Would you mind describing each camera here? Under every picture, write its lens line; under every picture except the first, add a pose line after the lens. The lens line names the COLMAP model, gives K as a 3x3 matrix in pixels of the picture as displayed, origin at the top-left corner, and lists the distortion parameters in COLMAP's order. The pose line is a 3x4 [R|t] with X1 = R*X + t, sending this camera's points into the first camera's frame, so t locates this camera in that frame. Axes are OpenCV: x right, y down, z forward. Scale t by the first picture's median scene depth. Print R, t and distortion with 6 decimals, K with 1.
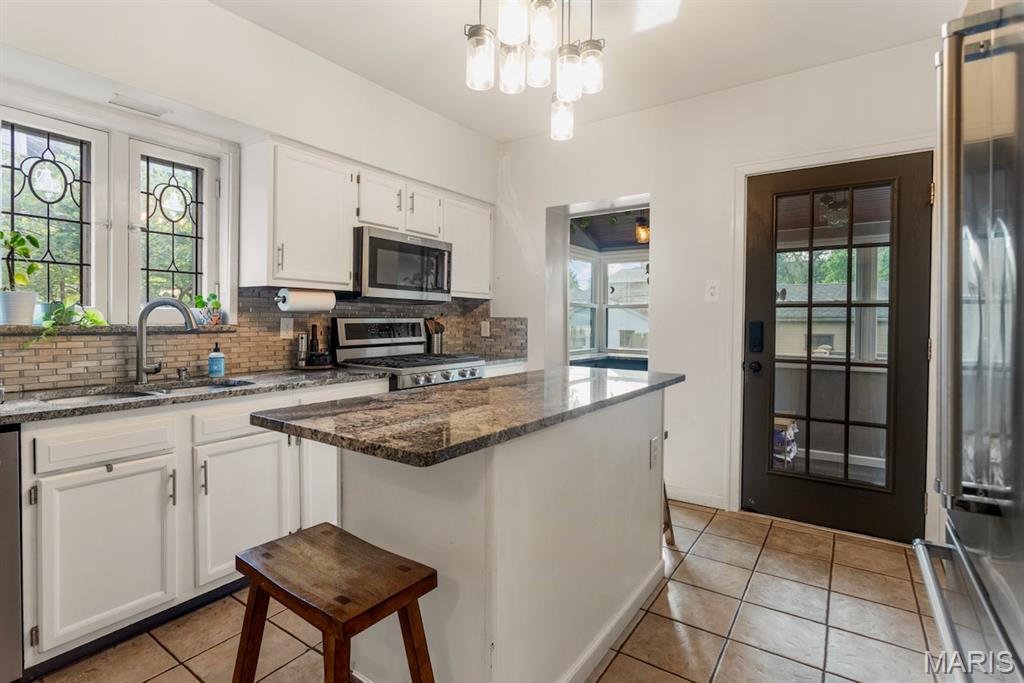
lens RADIAL K [[494.1, 0, 521.5], [0, 494.1, 332.8], [0, 0, 1]] dist [-0.013159, 0.001210]
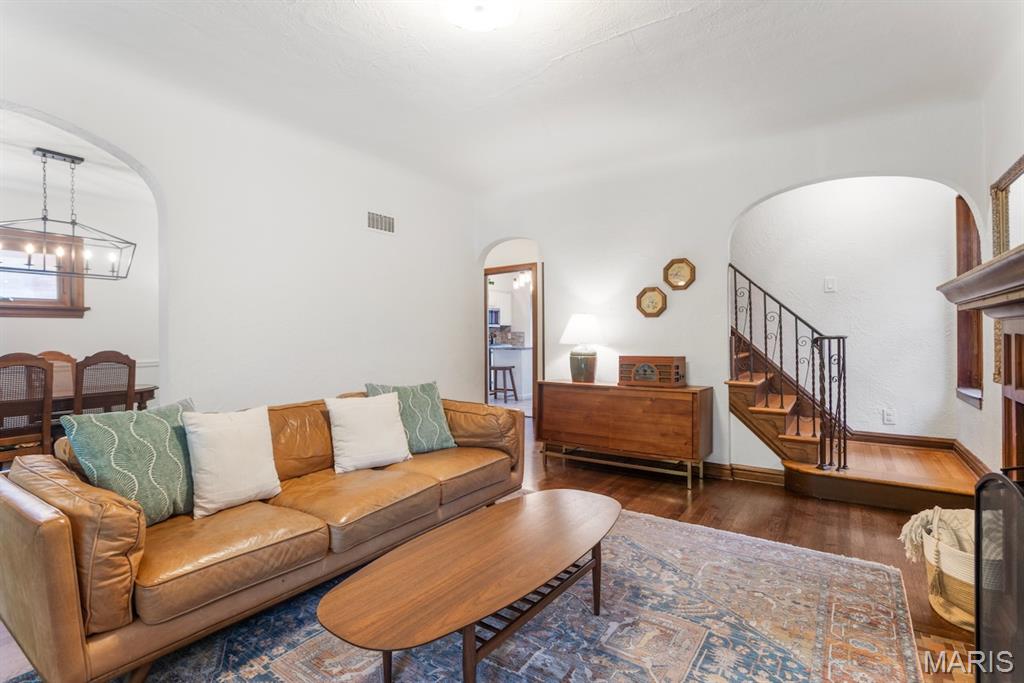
lens RADIAL K [[494.1, 0, 512.6], [0, 494.1, 338.5], [0, 0, 1]] dist [-0.013159, 0.001210]
pose [[0.999917, -0.012634, -0.002357, -0.051627], [0.012584, 0.999723, -0.019884, 0.063698], [0.002608, 0.019853, 0.999800, -1.897268]]
